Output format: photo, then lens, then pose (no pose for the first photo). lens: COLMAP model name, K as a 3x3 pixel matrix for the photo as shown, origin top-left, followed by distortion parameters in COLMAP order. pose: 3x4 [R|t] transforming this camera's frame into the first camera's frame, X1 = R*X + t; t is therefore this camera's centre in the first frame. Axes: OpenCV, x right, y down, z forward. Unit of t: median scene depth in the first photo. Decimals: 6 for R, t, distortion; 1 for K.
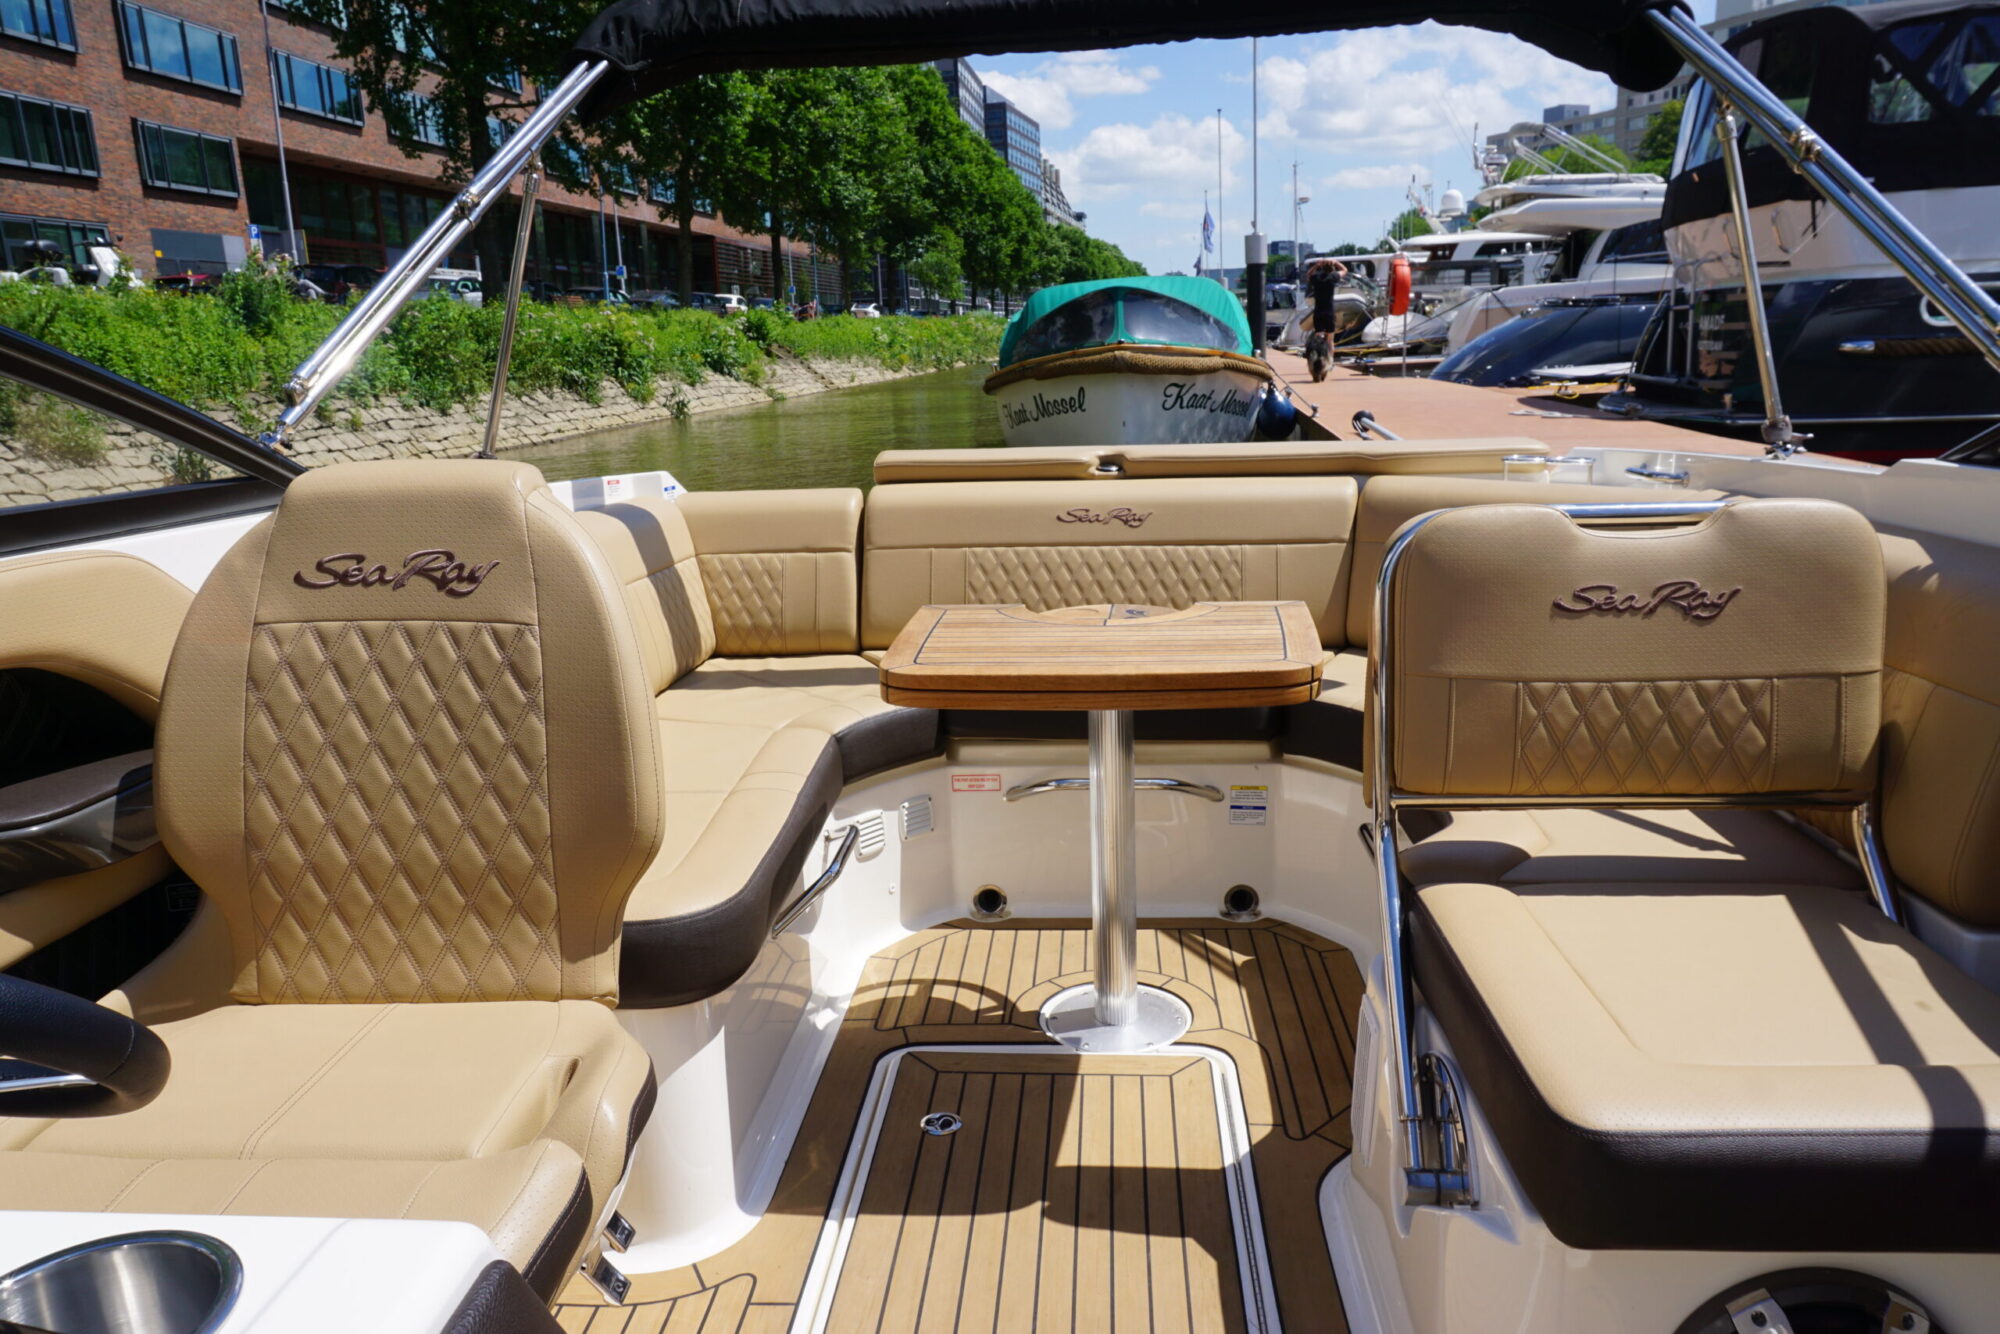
lens RADIAL K [[1339.6, 0, 1003.6], [0, 1339.6, 670.4], [0, 0, 1]] dist [-0.018545, 0.003652]
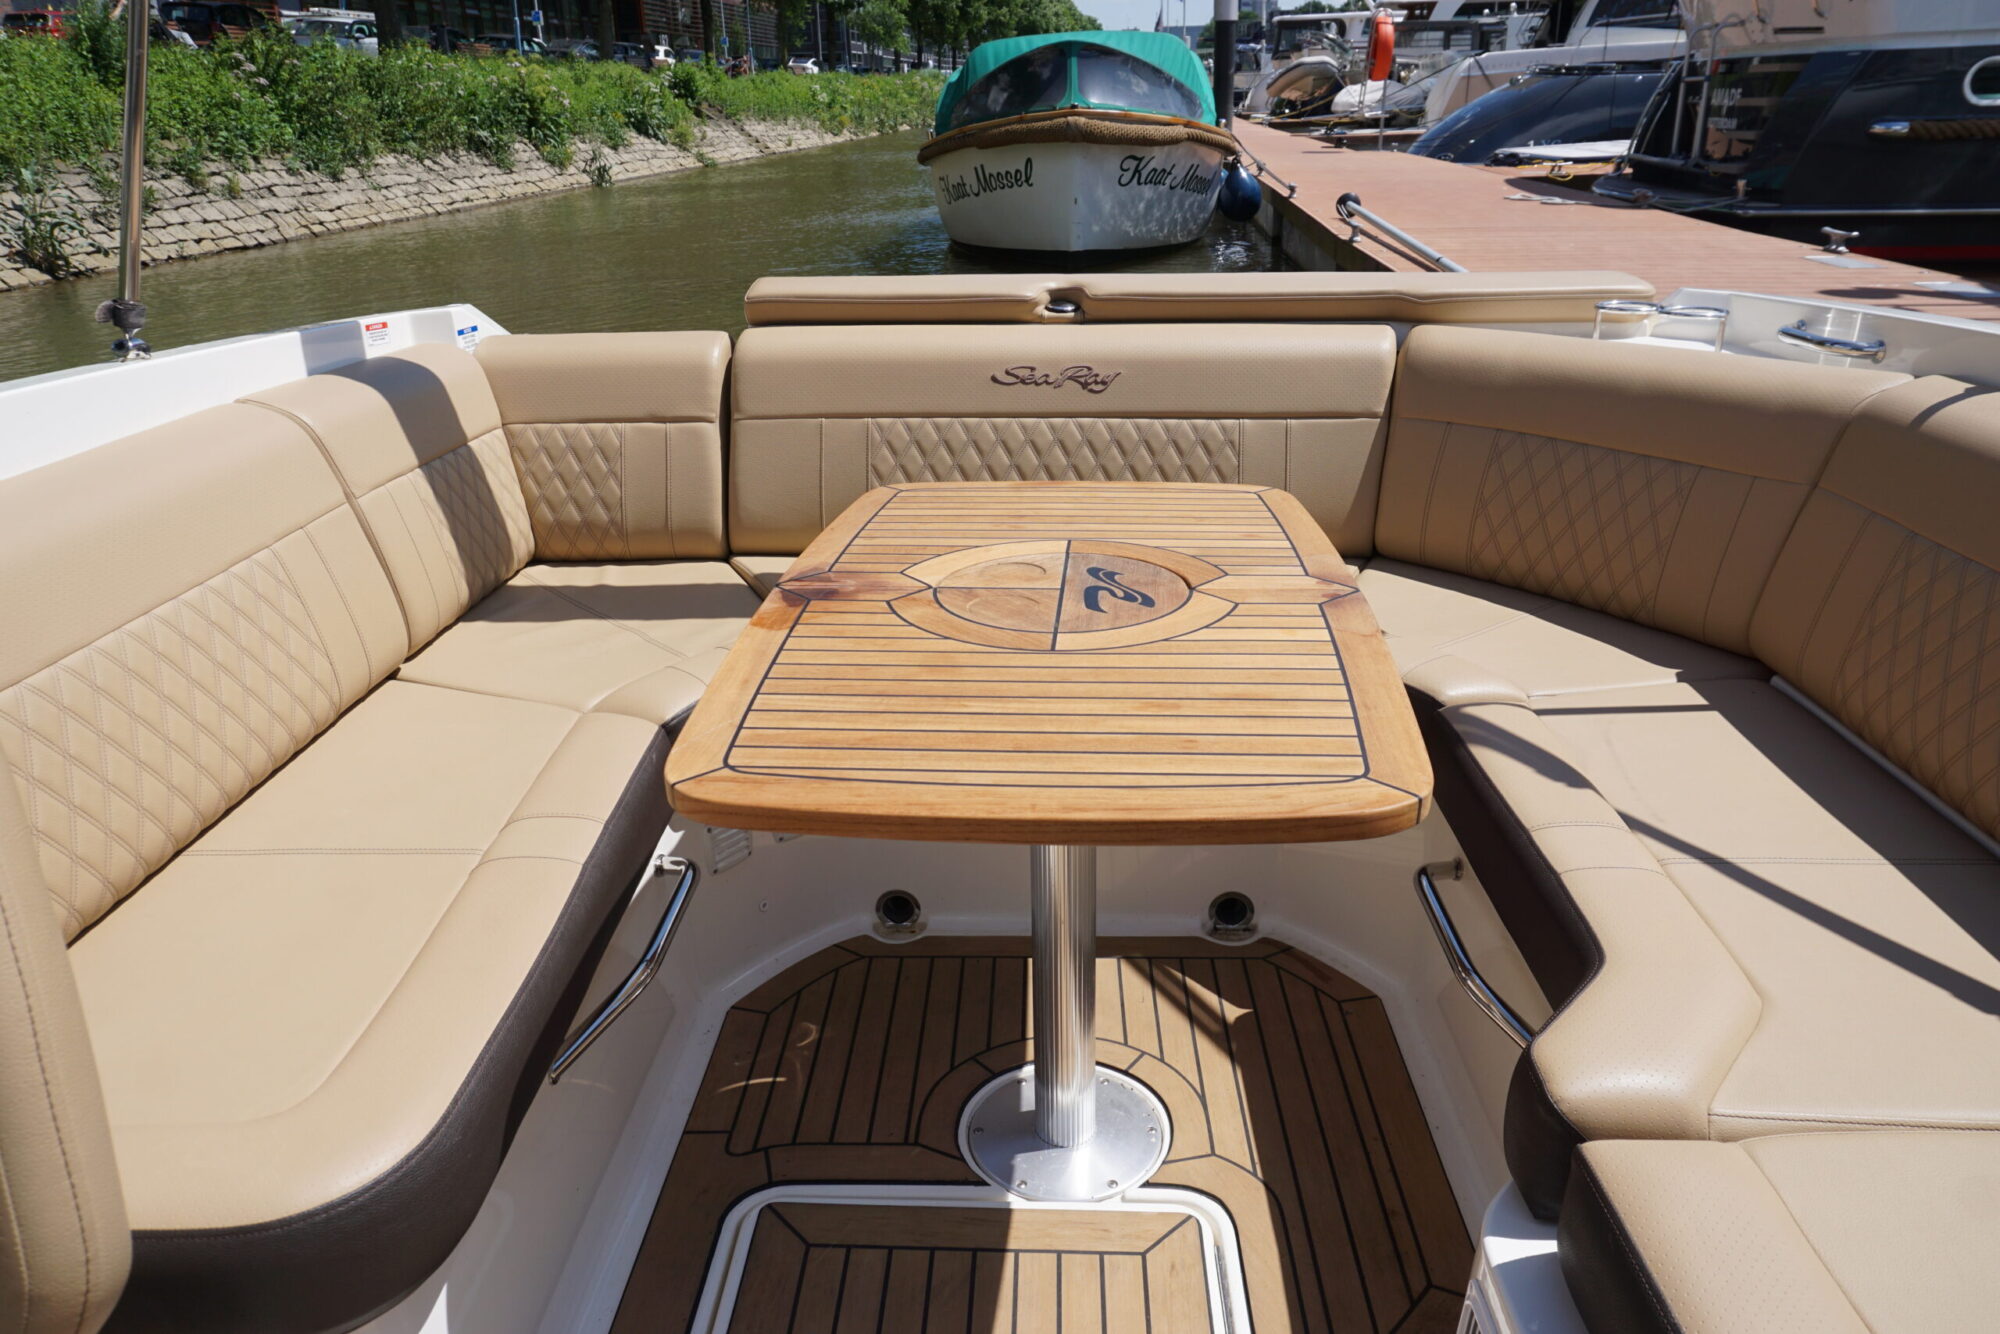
lens RADIAL K [[1343.5, 0, 1007.1], [0, 1343.5, 664.4], [0, 0, 1]] dist [-0.021324, 0.017359]
pose [[0.999162, -0.001823, 0.040902, 0.004317], [-0.004547, 0.987886, 0.155118, -0.017630], [-0.040689, -0.155174, 0.987049, 0.059287]]
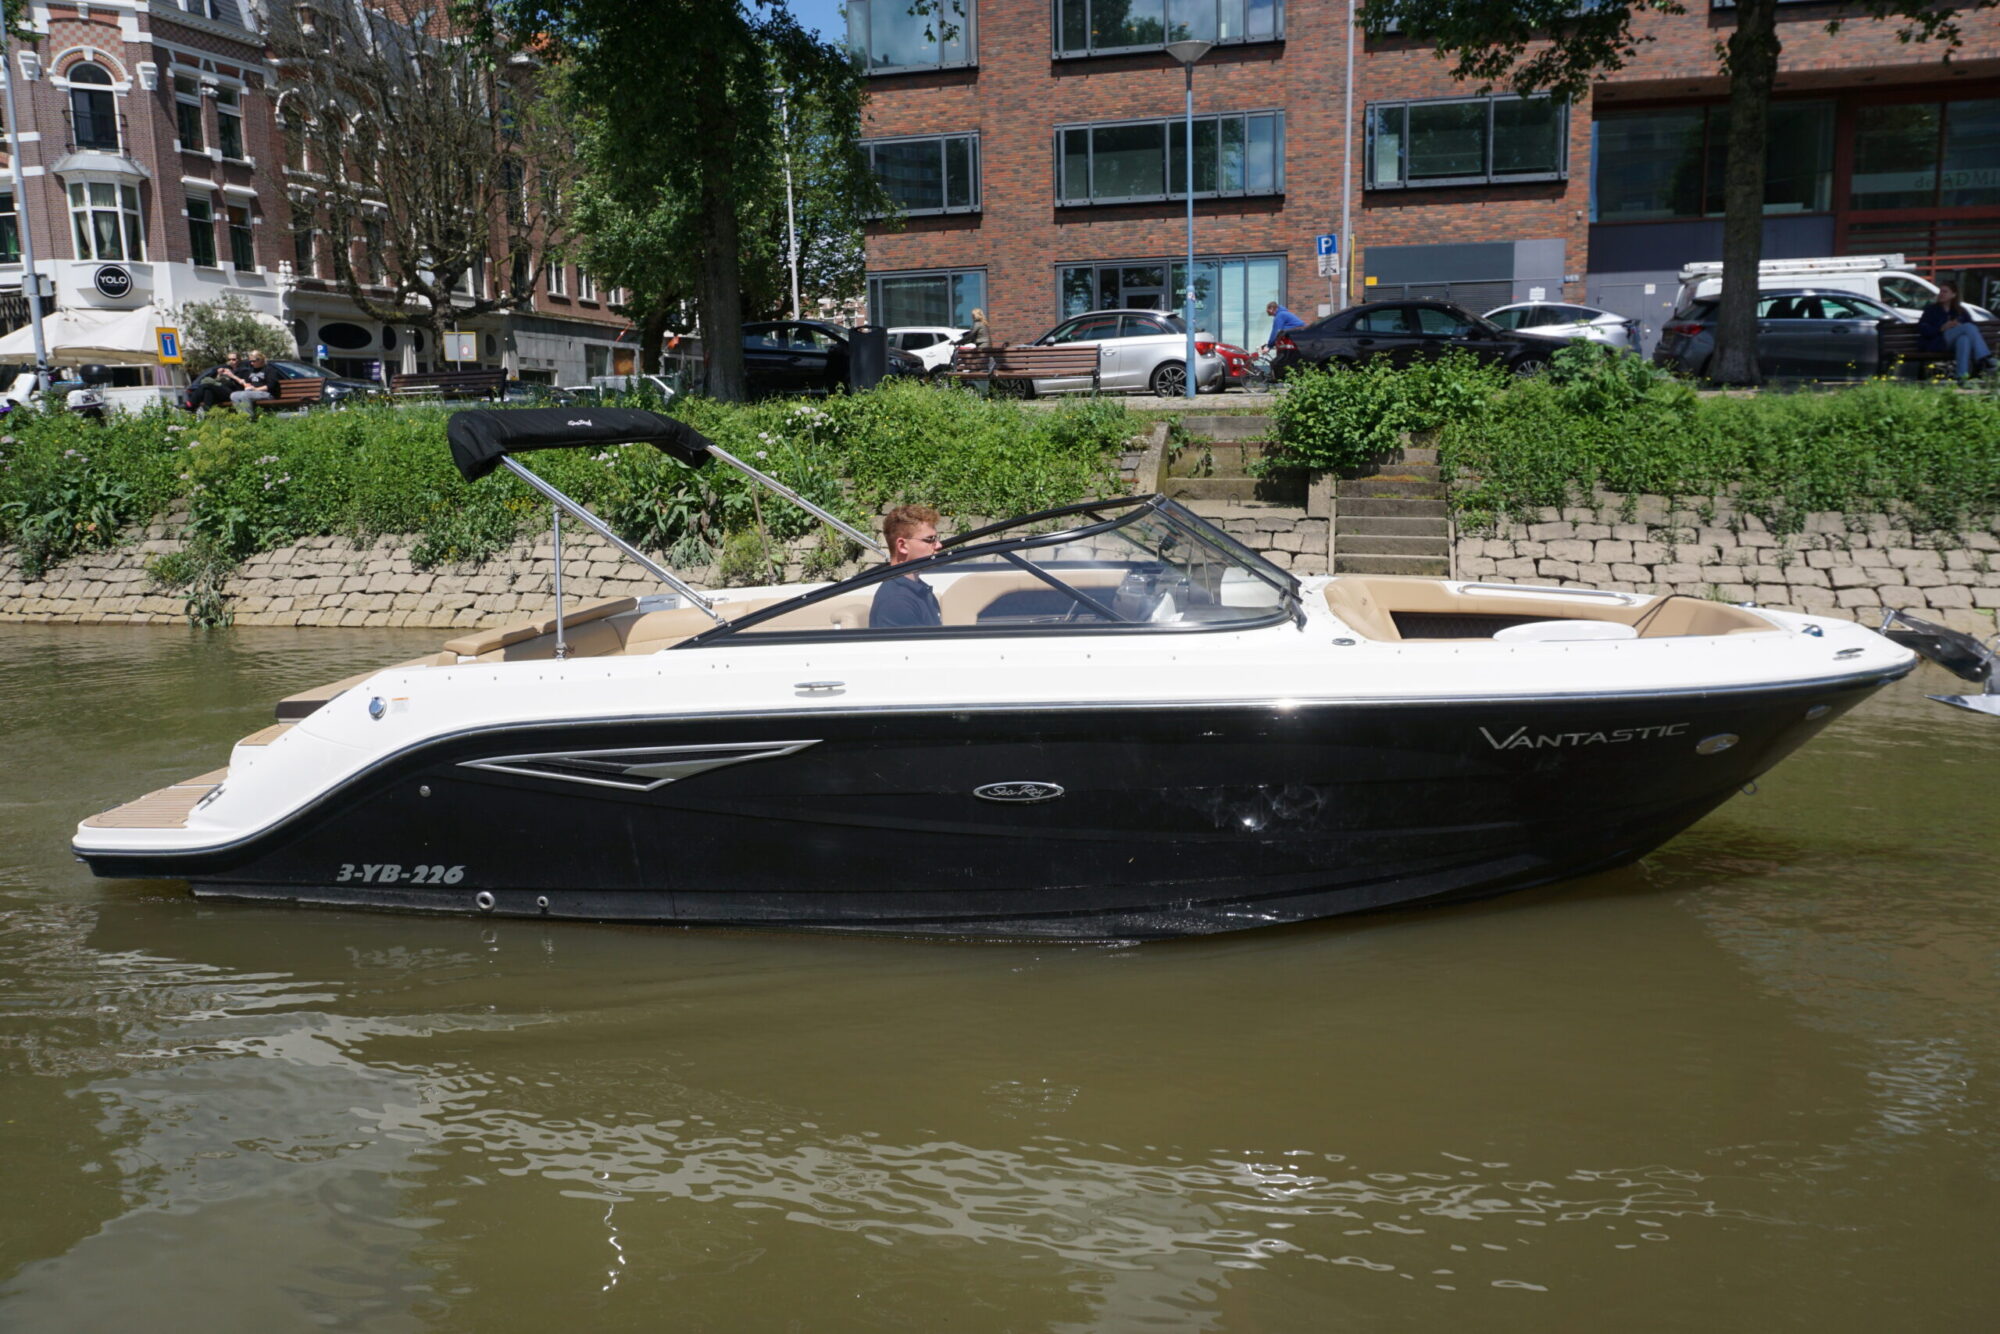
lens RADIAL K [[1339.6, 0, 1003.6], [0, 1339.6, 670.4], [0, 0, 1]] dist [-0.018545, 0.003652]
pose [[-0.097291, 0.182070, -0.978461, 0.251442], [-0.214770, 0.956120, 0.199268, -0.346936], [0.971807, 0.229531, -0.053919, 1.467161]]
